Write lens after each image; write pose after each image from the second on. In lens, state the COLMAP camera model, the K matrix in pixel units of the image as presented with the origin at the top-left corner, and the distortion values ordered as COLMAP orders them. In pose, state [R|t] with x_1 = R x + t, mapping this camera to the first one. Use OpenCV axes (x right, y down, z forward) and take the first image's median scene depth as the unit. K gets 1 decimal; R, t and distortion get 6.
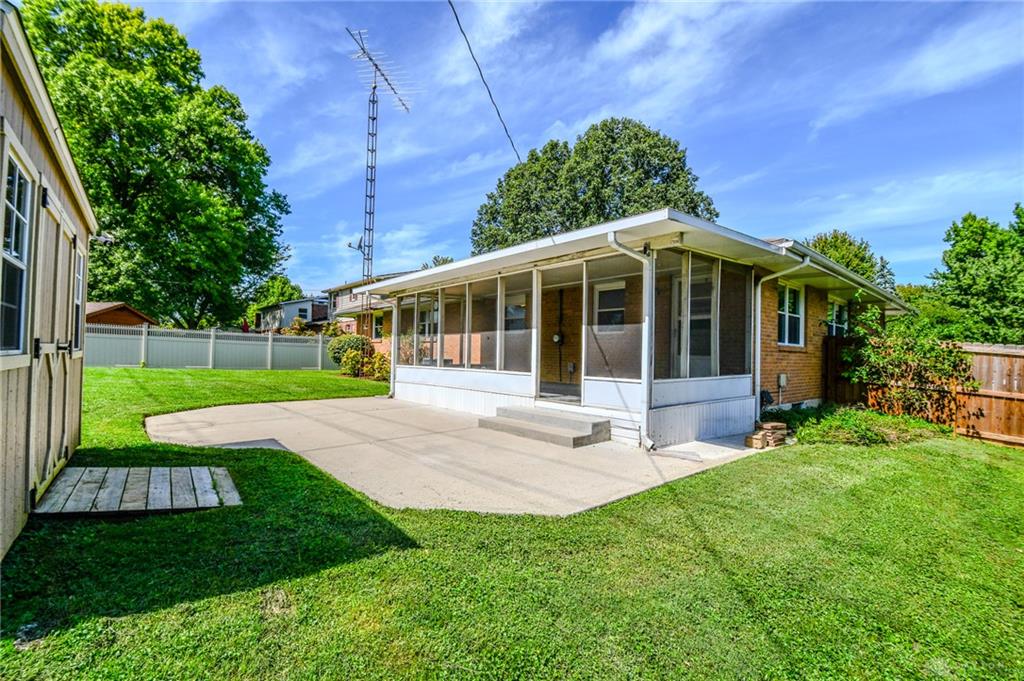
lens RADIAL K [[444.0, 0, 512.0], [0, 444.0, 340.5], [0, 0, 1]] dist [0.011907, -0.014646]
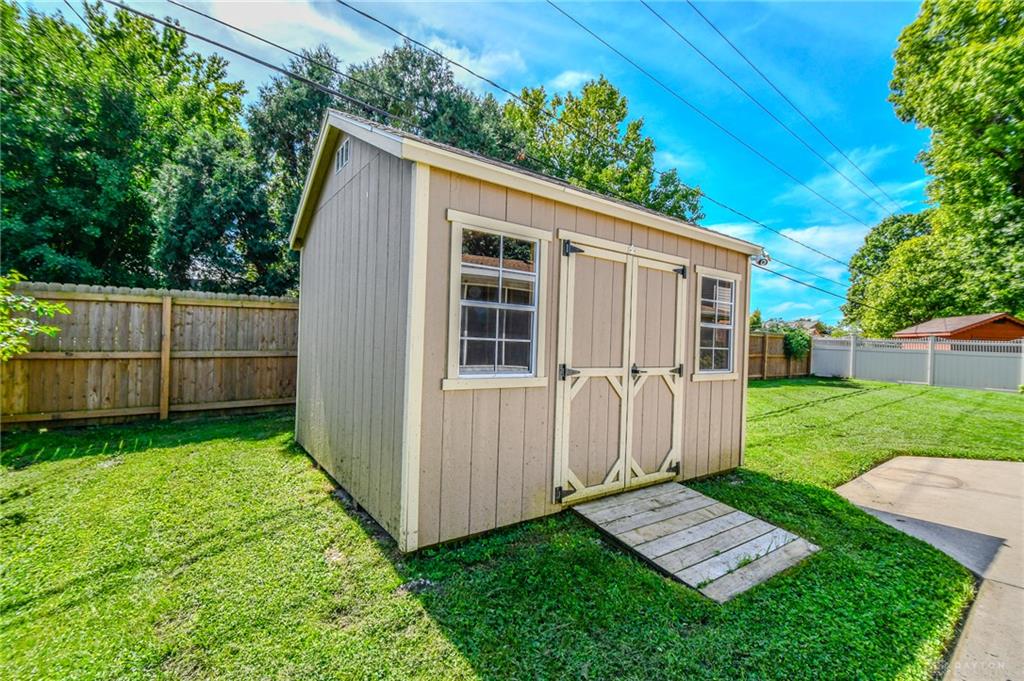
lens RADIAL K [[444.0, 0, 512.0], [0, 444.0, 340.5], [0, 0, 1]] dist [0.011907, -0.014646]
pose [[-0.100306, -0.029605, -0.994516, 0.161996], [0.002485, 0.999547, -0.030005, -0.038291], [0.994954, -0.005481, -0.100187, 0.736843]]
